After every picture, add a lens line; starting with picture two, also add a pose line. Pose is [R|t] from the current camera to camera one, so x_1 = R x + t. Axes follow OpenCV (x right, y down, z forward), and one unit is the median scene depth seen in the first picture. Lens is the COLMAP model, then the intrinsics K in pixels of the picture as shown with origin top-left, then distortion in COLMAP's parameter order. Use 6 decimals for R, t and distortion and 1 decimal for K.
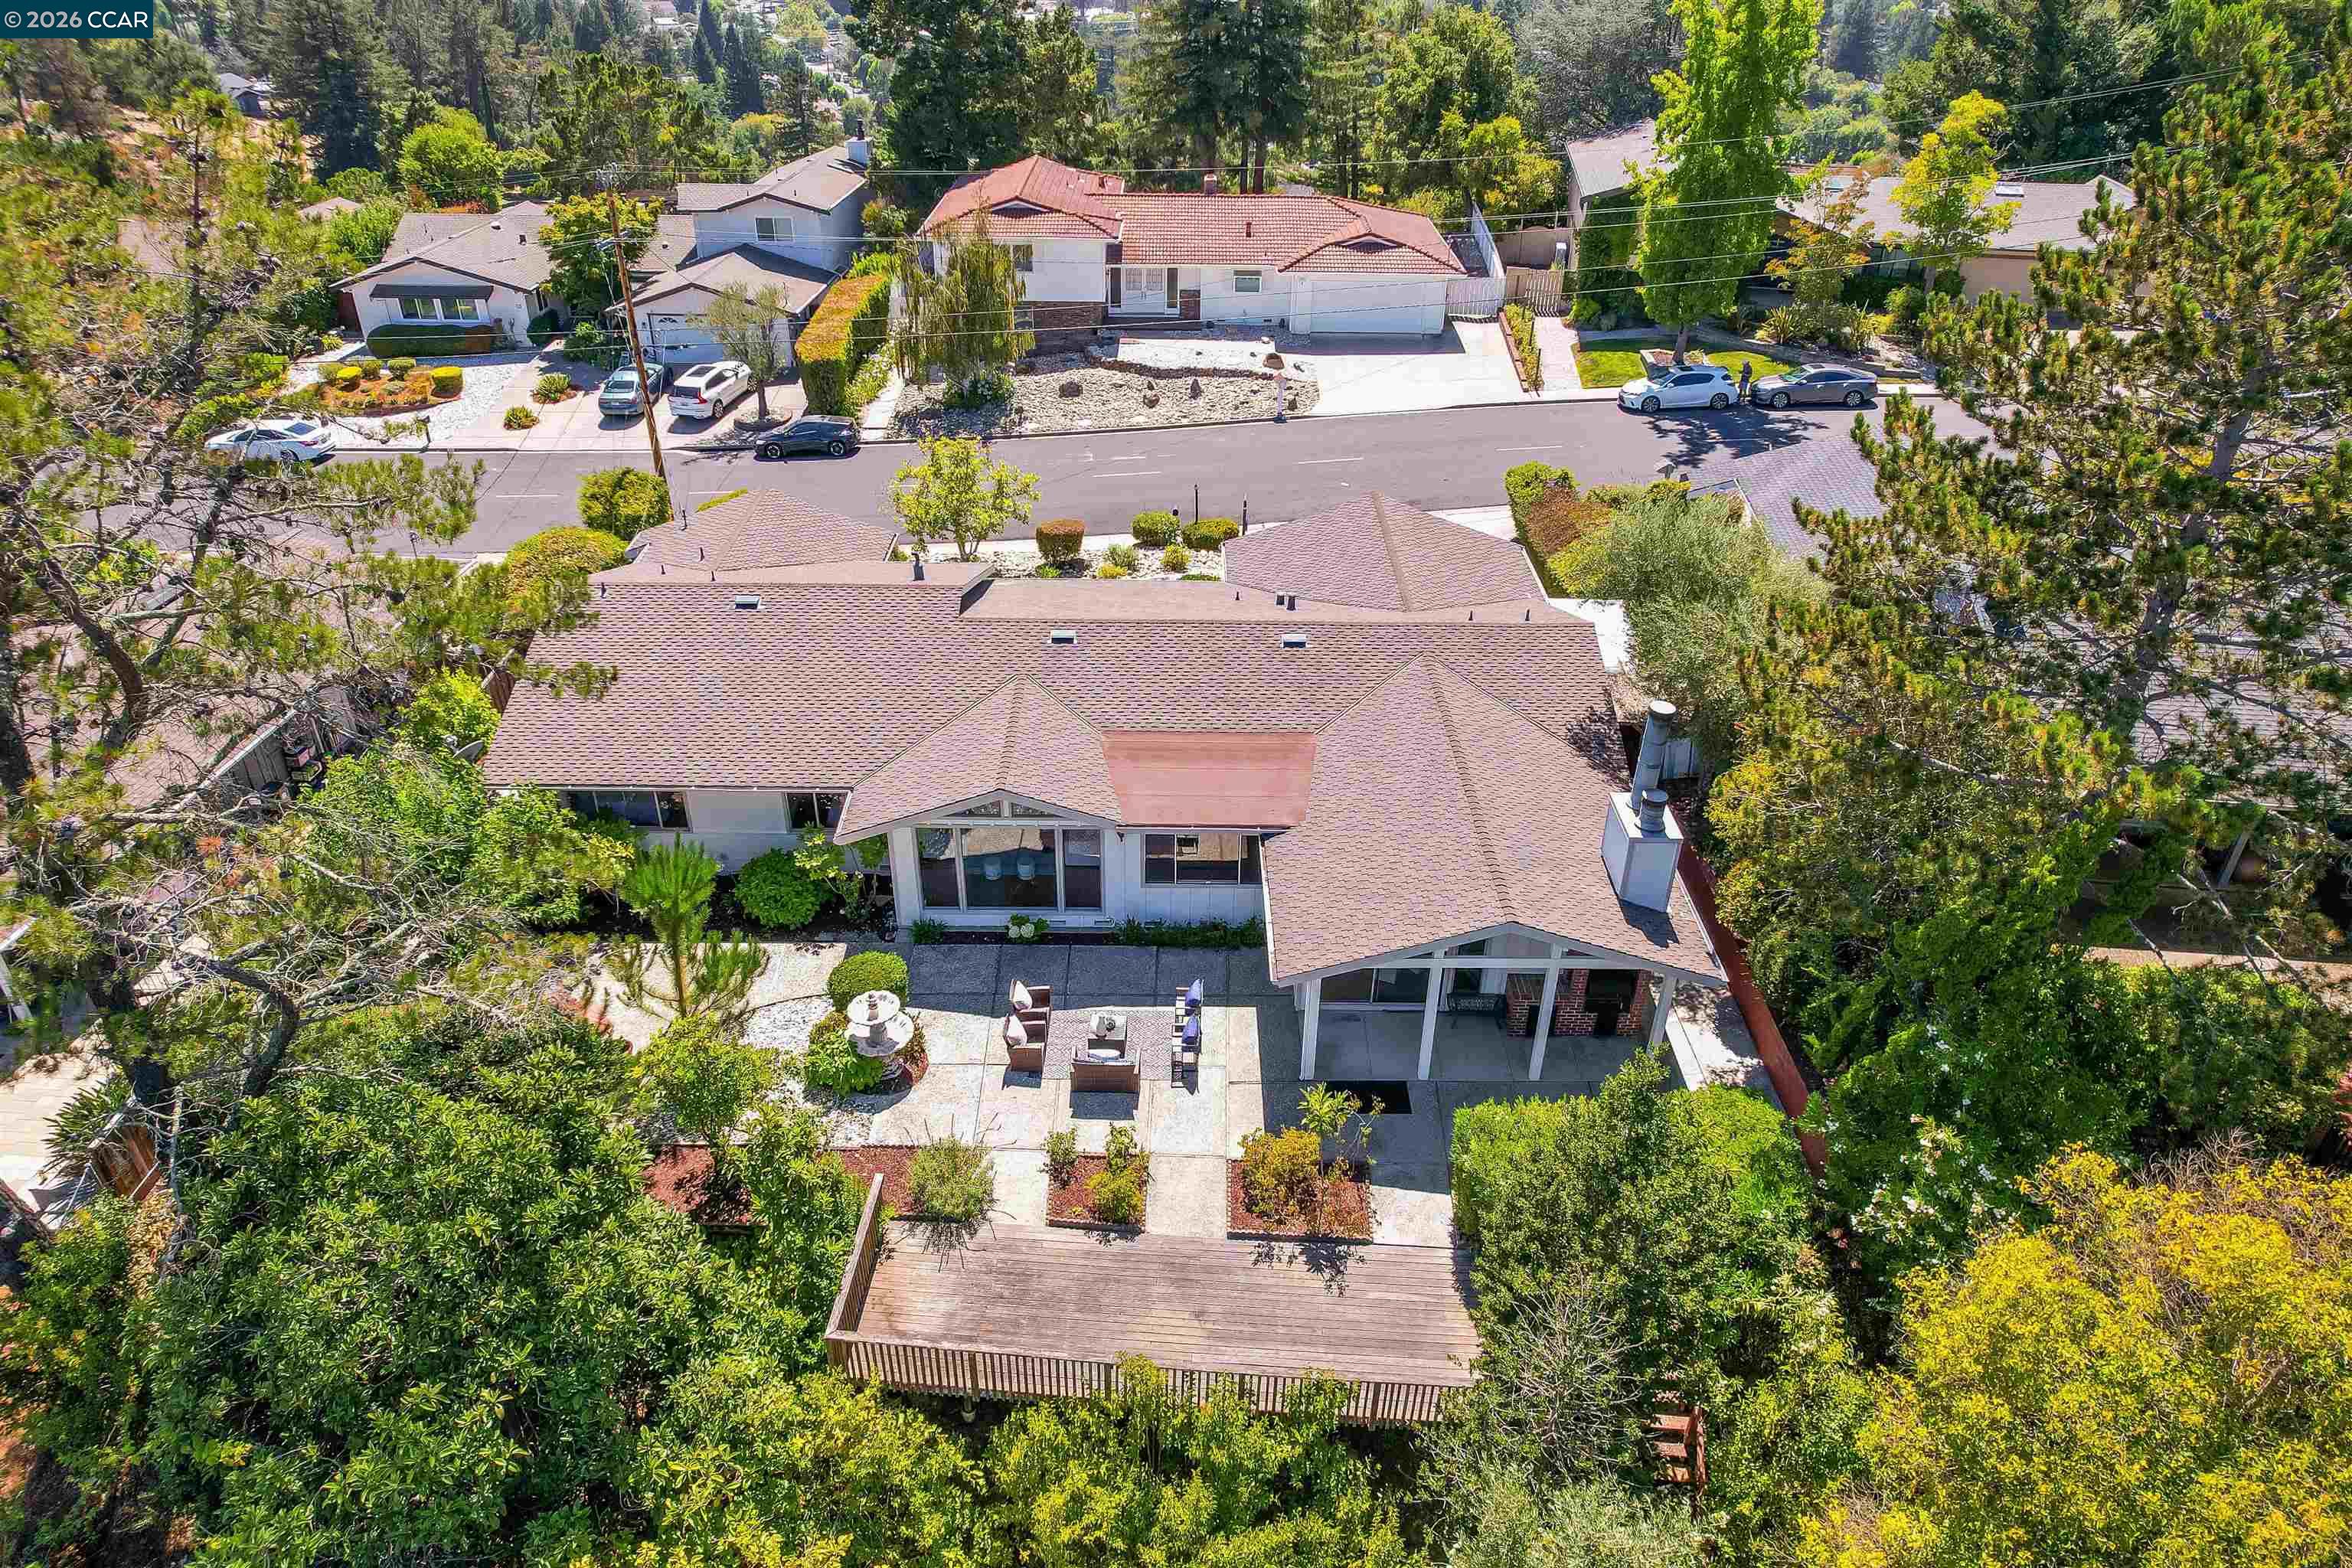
lens RADIAL K [[1595.4, 0, 1176.0], [0, 1595.4, 784.0], [0, 0, 1]] dist [-0.092214, 0.095067]
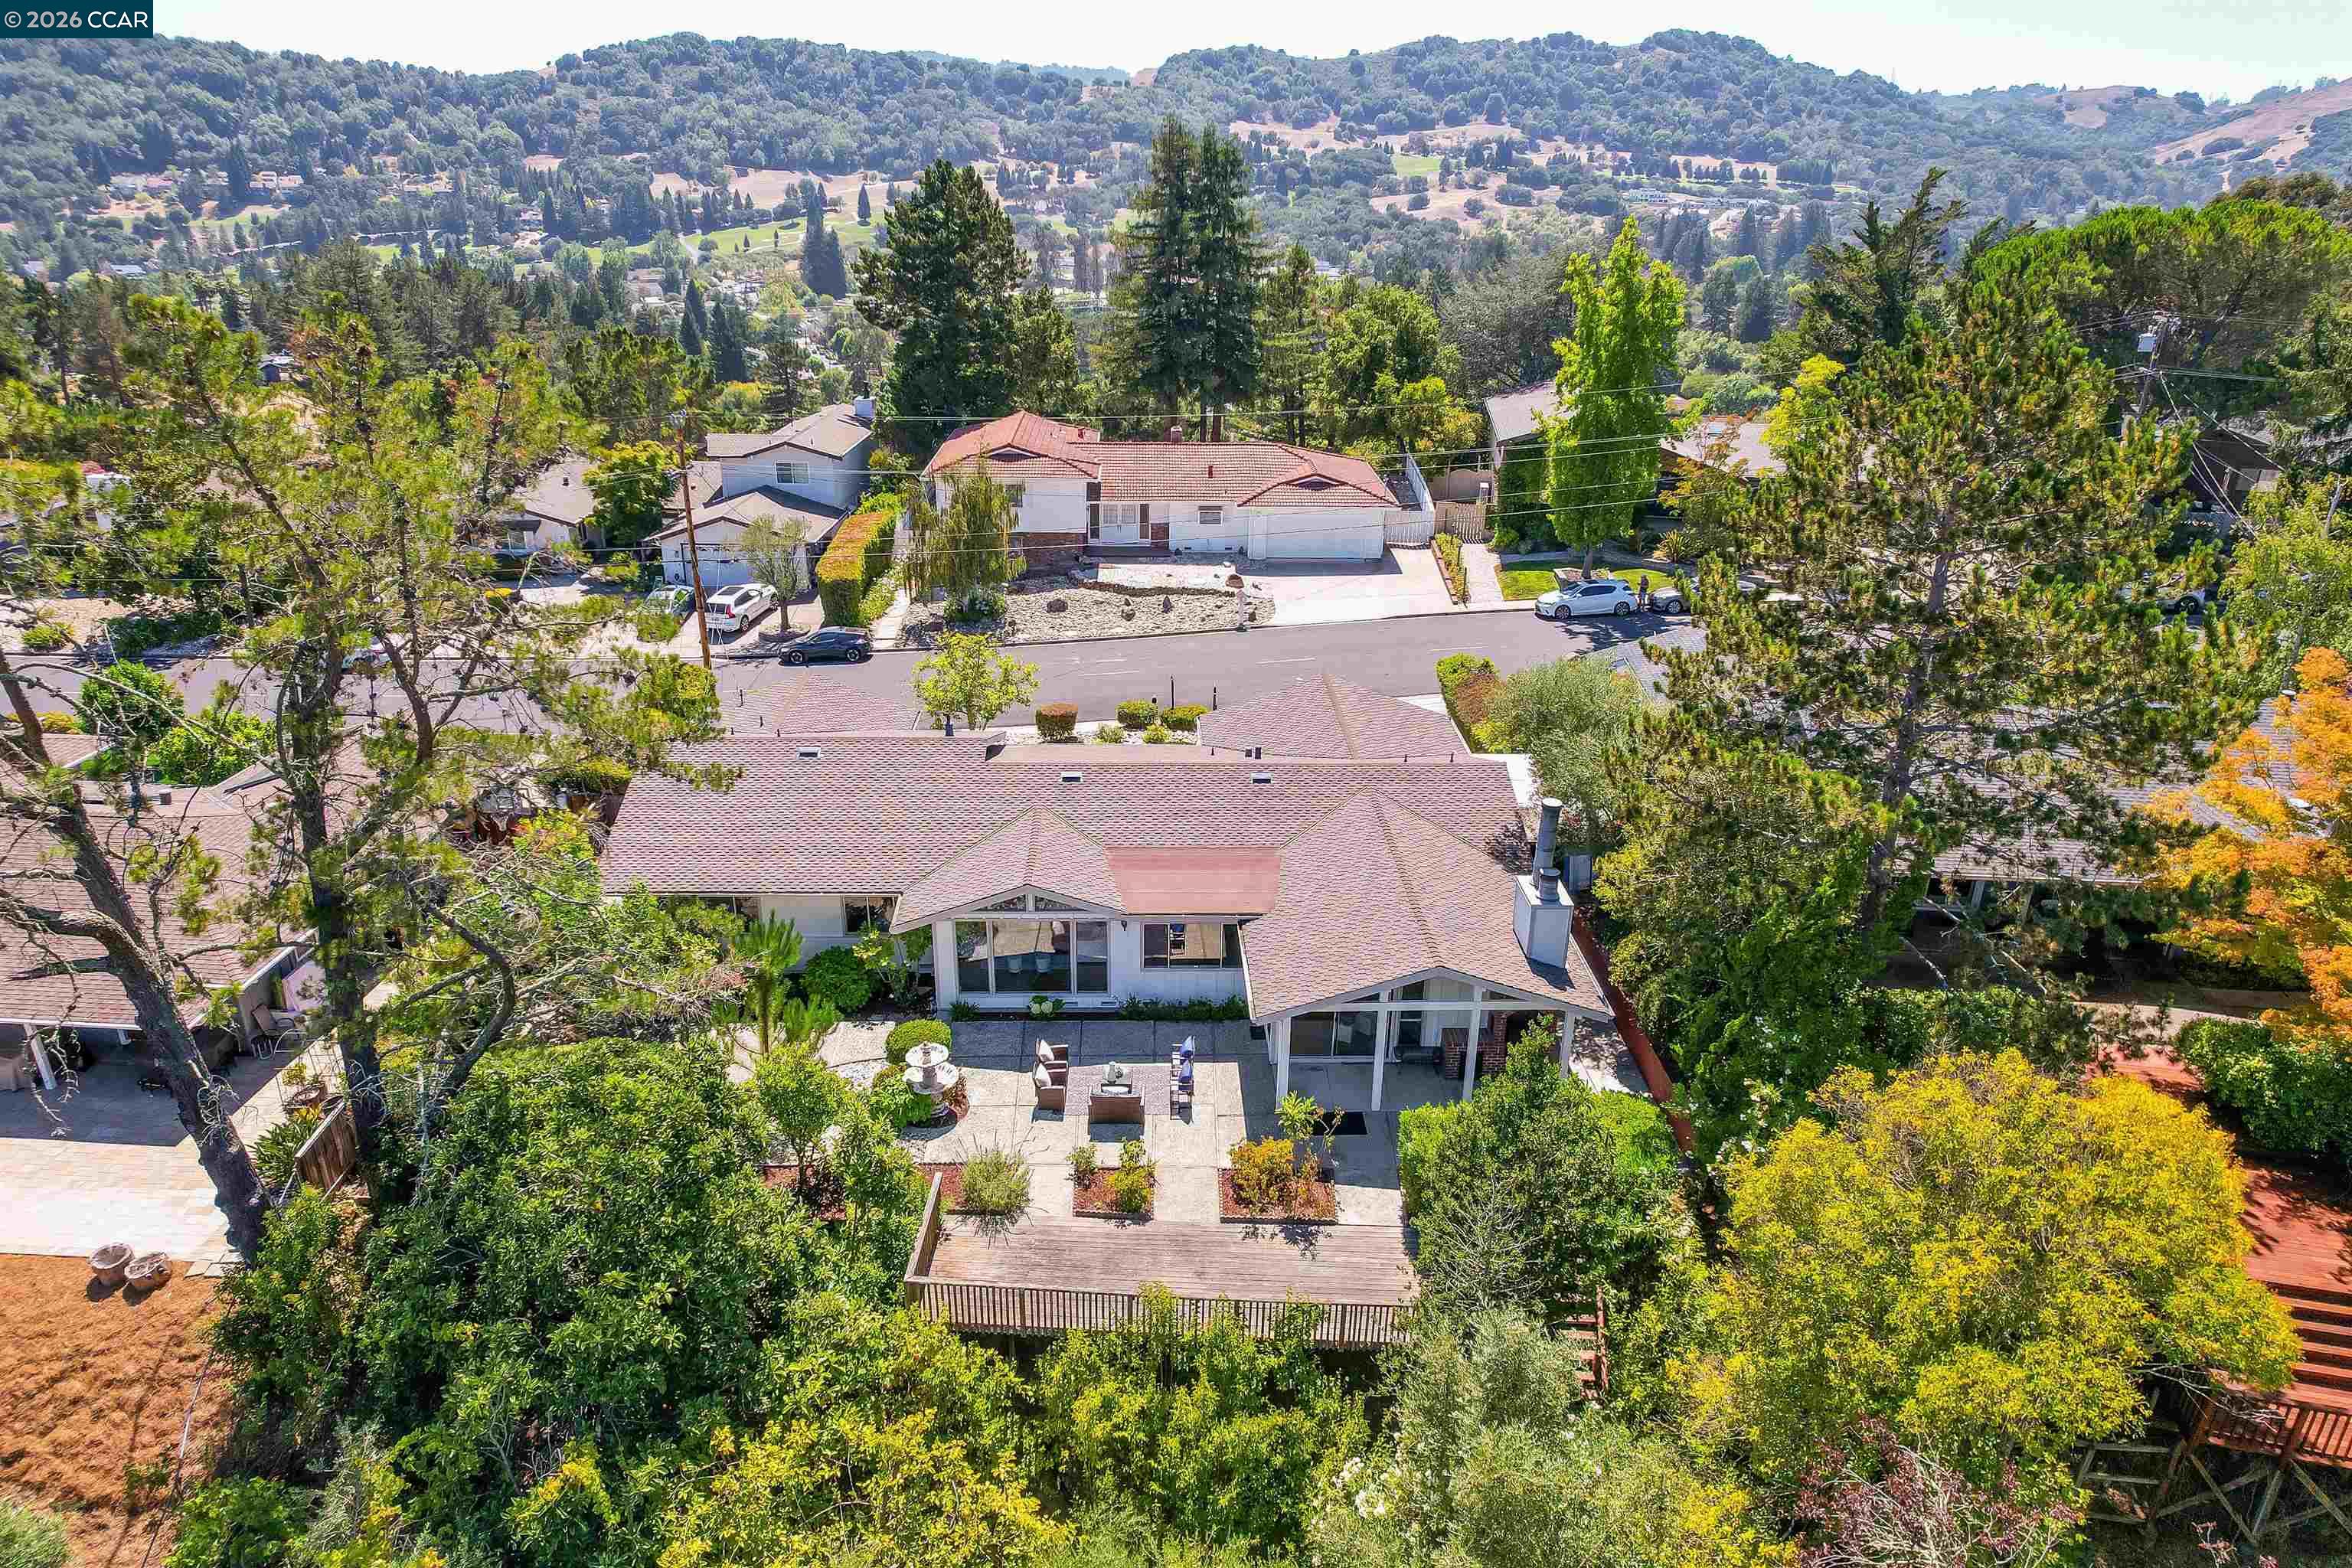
lens RADIAL K [[1592.8, 0, 1176.6], [0, 1592.8, 747.8], [0, 0, 1]] dist [-0.079813, 0.074809]
pose [[0.999606, -0.008101, 0.026872, -0.017095], [0.012705, 0.984329, -0.175883, 0.073989], [-0.025026, 0.176155, 0.984044, -0.149415]]
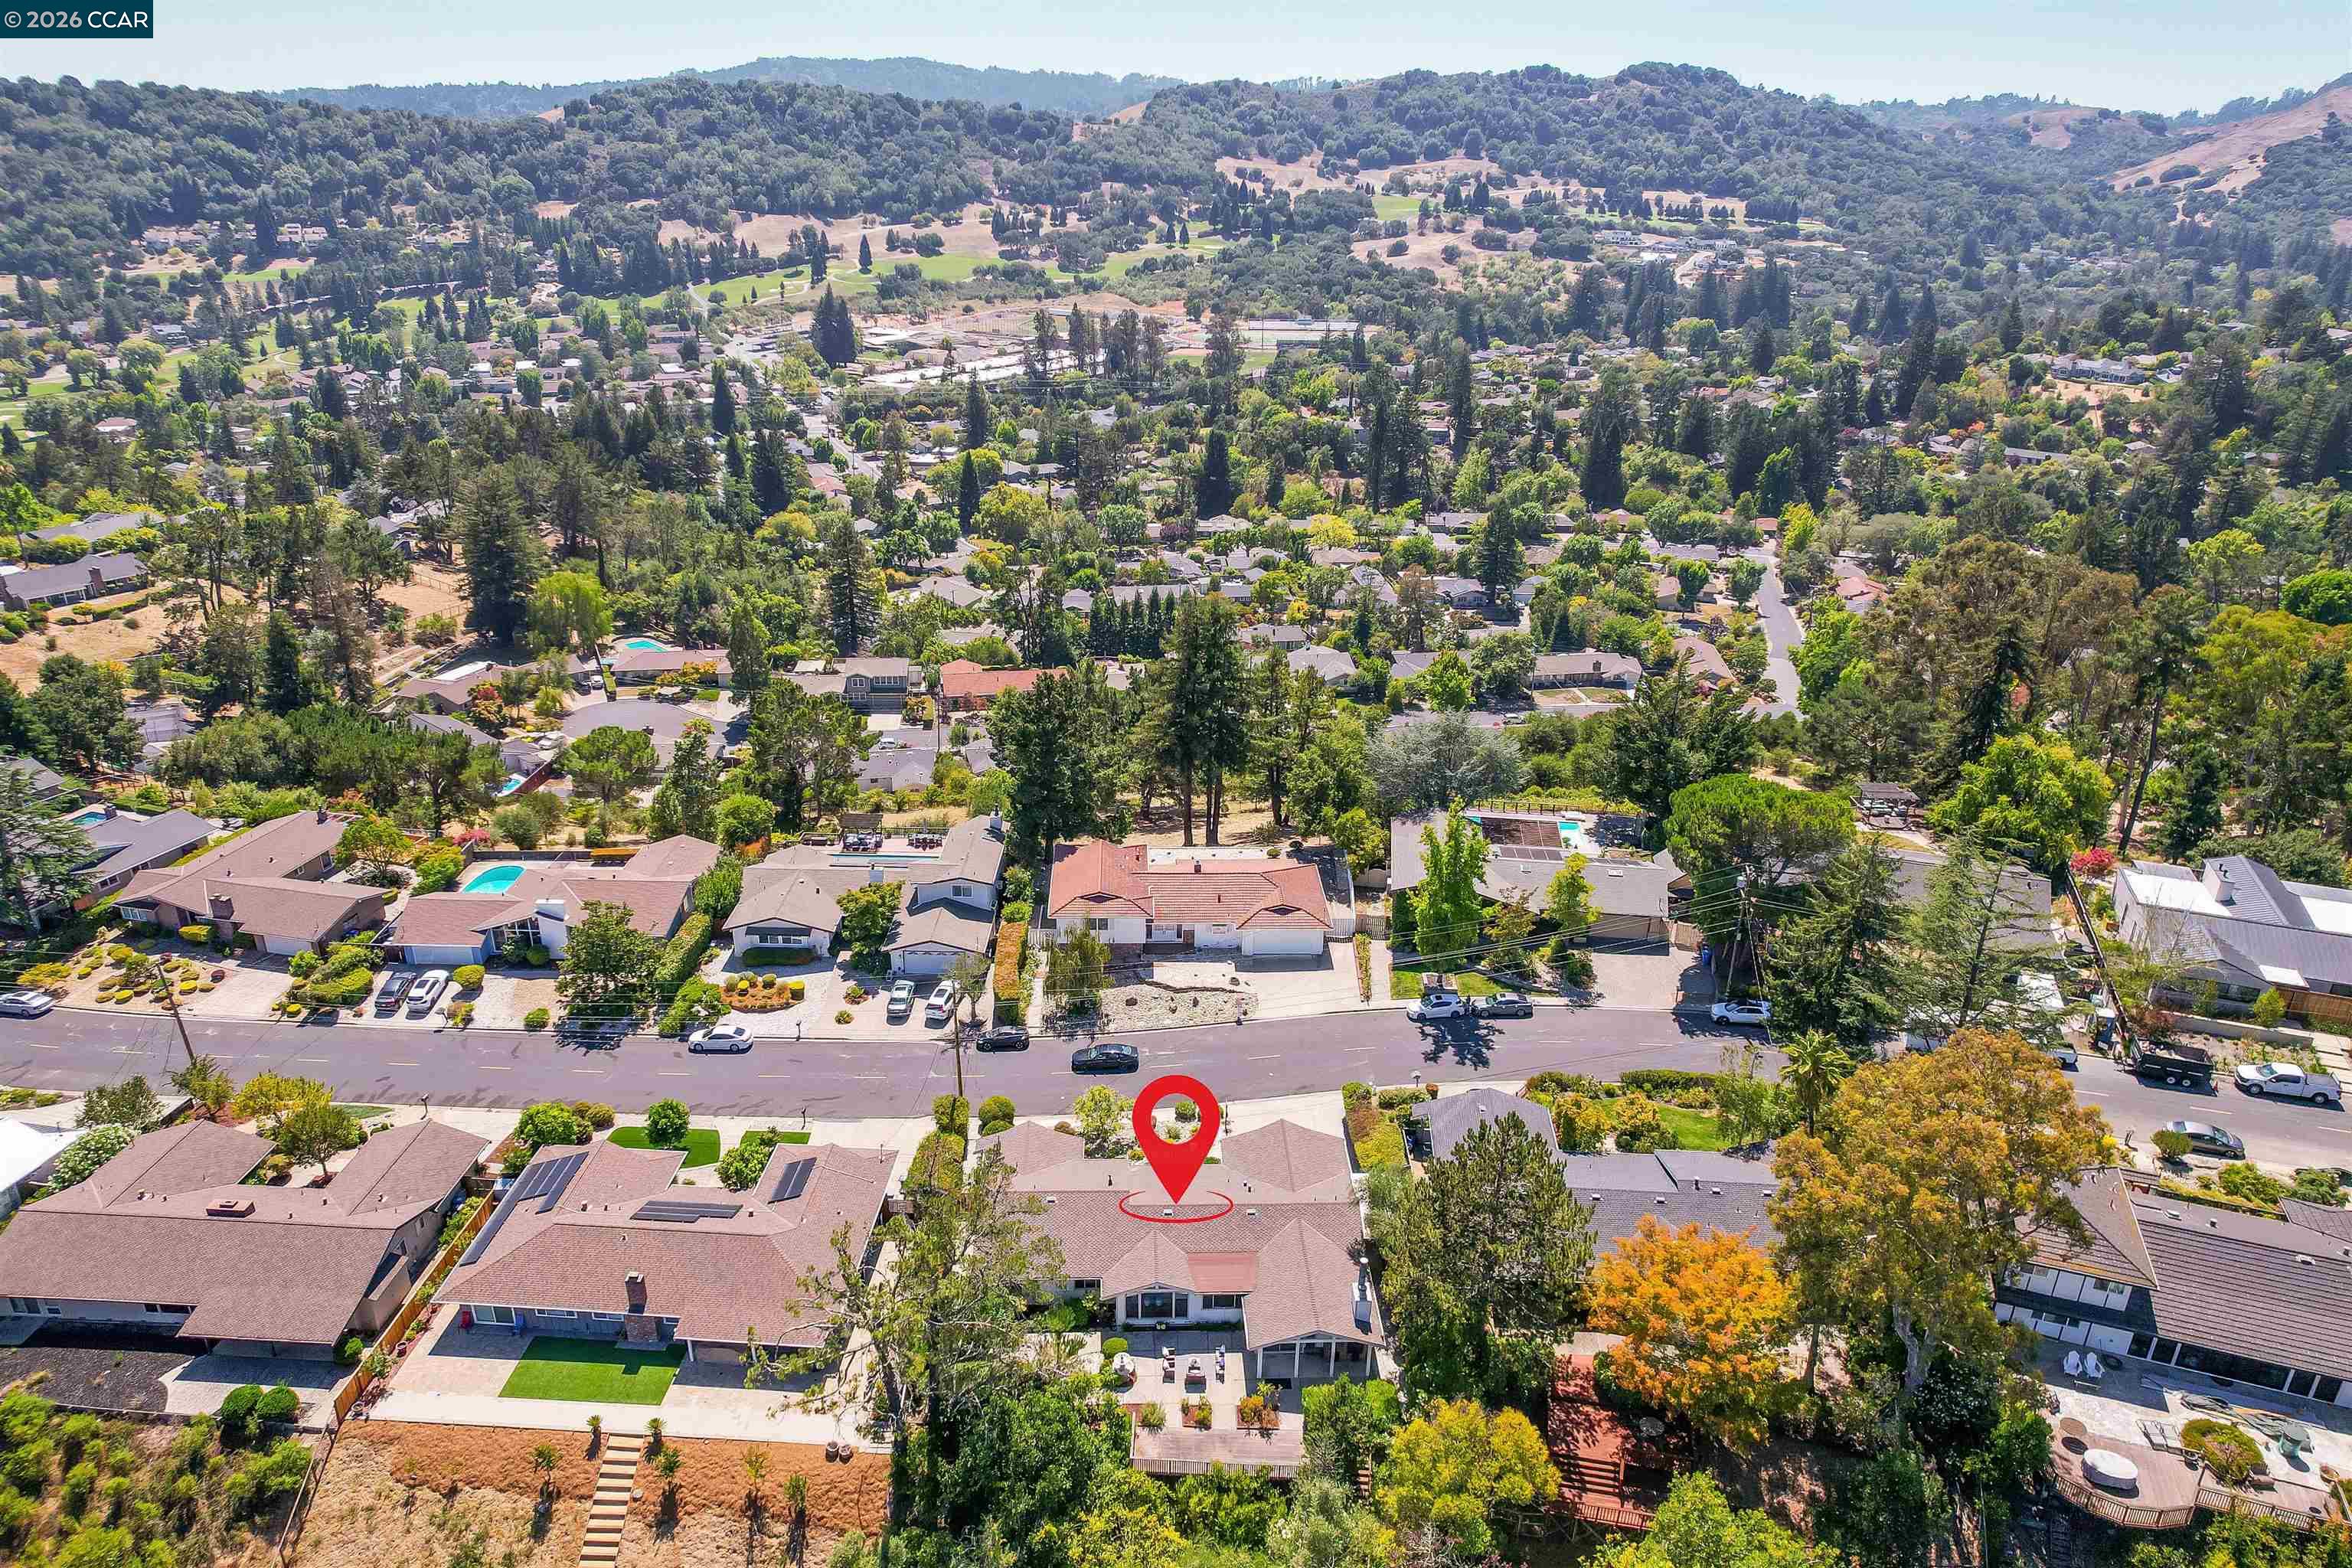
lens RADIAL K [[1592.8, 0, 1176.6], [0, 1592.8, 747.8], [0, 0, 1]] dist [-0.079813, 0.074809]
pose [[0.999315, -0.009911, 0.035642, -0.107641], [0.015832, 0.985331, -0.169918, -0.310059], [-0.033436, 0.170366, 0.984813, -1.368249]]
